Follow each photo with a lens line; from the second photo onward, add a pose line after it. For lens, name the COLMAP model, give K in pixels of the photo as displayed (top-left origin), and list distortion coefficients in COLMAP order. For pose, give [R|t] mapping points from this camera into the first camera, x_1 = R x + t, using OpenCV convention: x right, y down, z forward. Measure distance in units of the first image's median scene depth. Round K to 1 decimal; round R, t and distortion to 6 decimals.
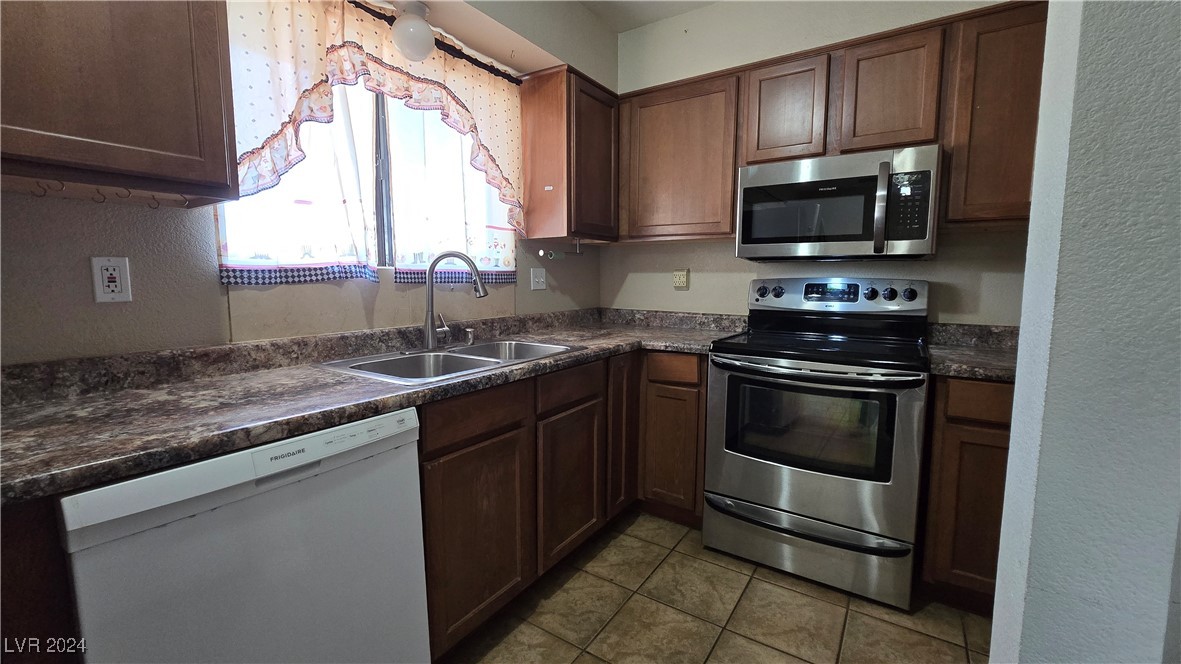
lens RADIAL K [[480.1, 0, 592.4], [0, 480.1, 326.4], [0, 0, 1]] dist [-0.006164, 0.001010]
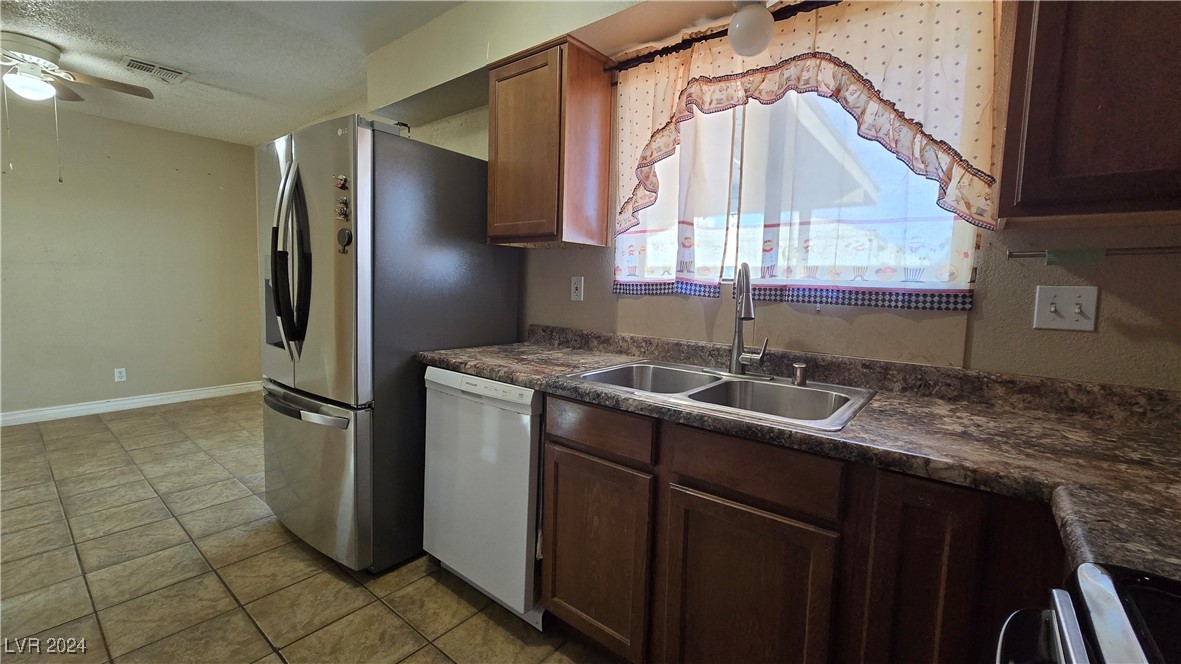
lens RADIAL K [[480.1, 0, 594.5], [0, 480.1, 320.8], [0, 0, 1]] dist [-0.006164, 0.001010]
pose [[-0.081435, 0.070920, -0.994152, 0.587974], [-0.130614, 0.988103, 0.081188, -0.092639], [0.988083, 0.136462, -0.071203, 0.836009]]
